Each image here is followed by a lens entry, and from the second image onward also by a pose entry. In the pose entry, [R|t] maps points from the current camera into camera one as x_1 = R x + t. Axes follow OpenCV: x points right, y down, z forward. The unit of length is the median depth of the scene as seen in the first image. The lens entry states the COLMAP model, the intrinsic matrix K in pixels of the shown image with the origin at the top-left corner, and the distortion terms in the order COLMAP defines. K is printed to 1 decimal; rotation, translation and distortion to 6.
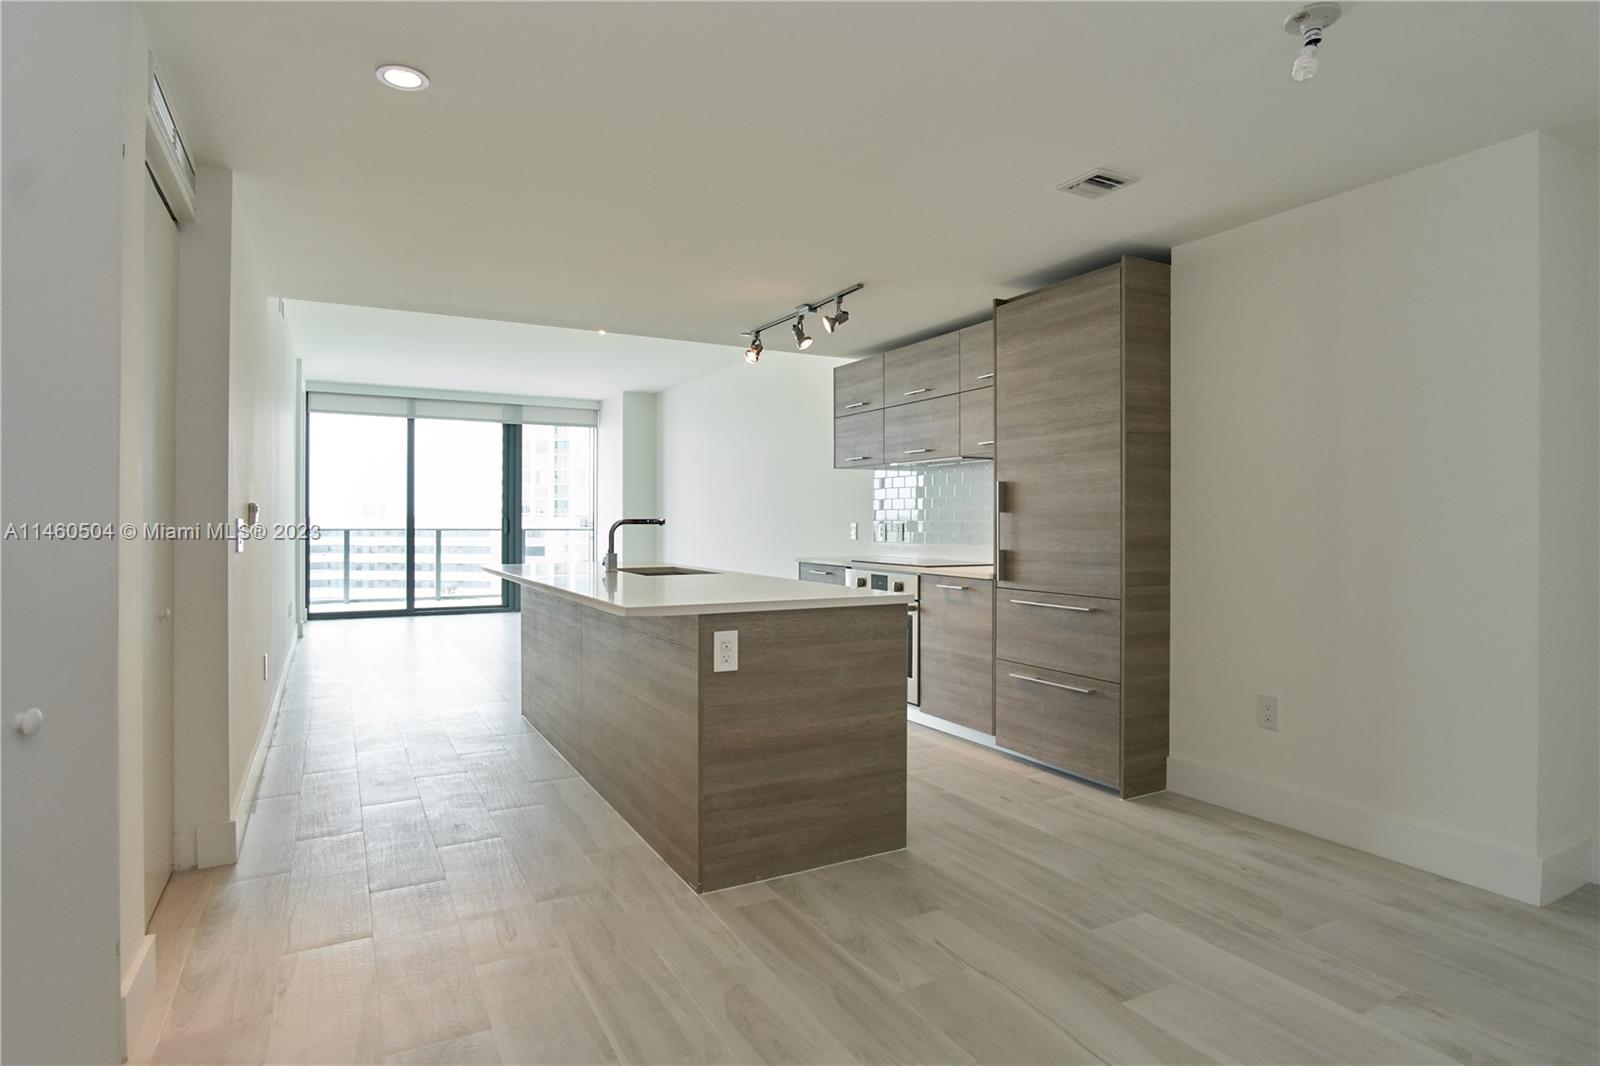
lens RADIAL K [[843.6, 0, 800.2], [0, 843.6, 523.0], [0, 0, 1]] dist [-0.032208, 0.007686]
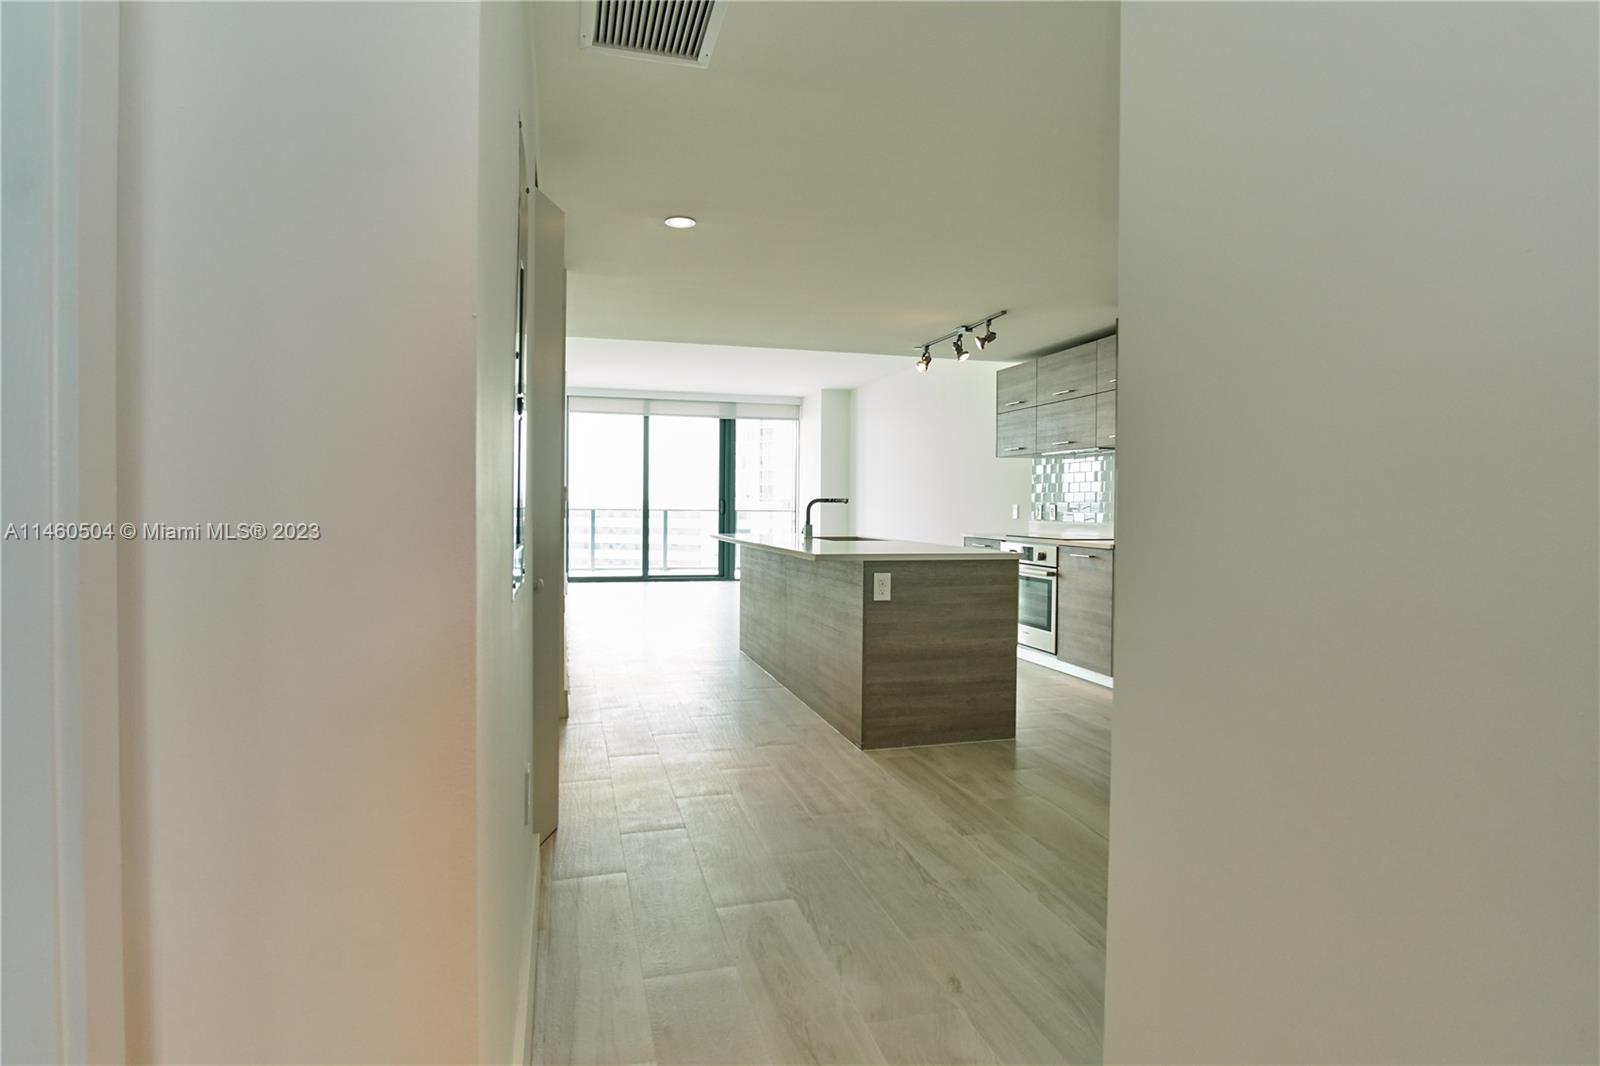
lens RADIAL K [[843.6, 0, 808.2], [0, 843.6, 521.4], [0, 0, 1]] dist [-0.032208, 0.007686]
pose [[0.974528, 0.010300, -0.224028, 0.082058], [-0.006898, 0.999849, 0.015962, 0.011911], [0.224158, -0.014010, 0.974452, -0.327921]]
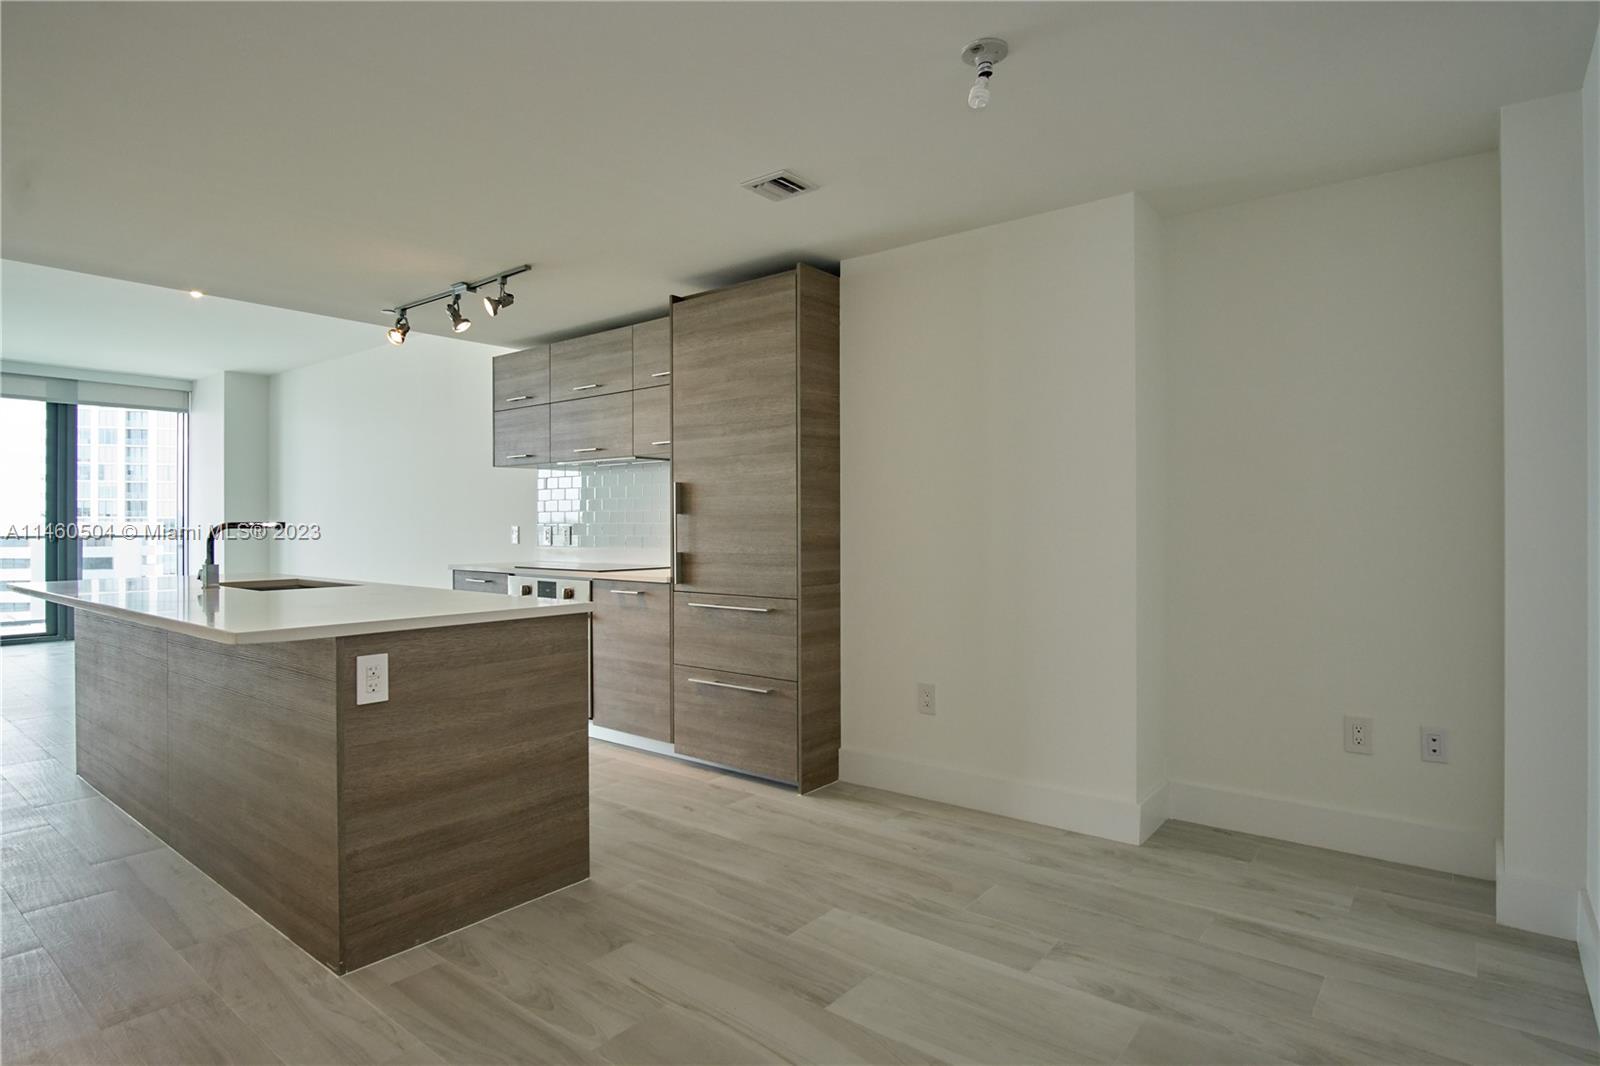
lens RADIAL K [[843.6, 0, 794.2], [0, 843.6, 523.7], [0, 0, 1]] dist [-0.032208, 0.007686]
pose [[0.923387, -0.003953, 0.383850, -0.014251], [0.005158, 0.999984, -0.002110, 0.001383], [-0.383835, 0.003928, 0.923393, 0.052001]]
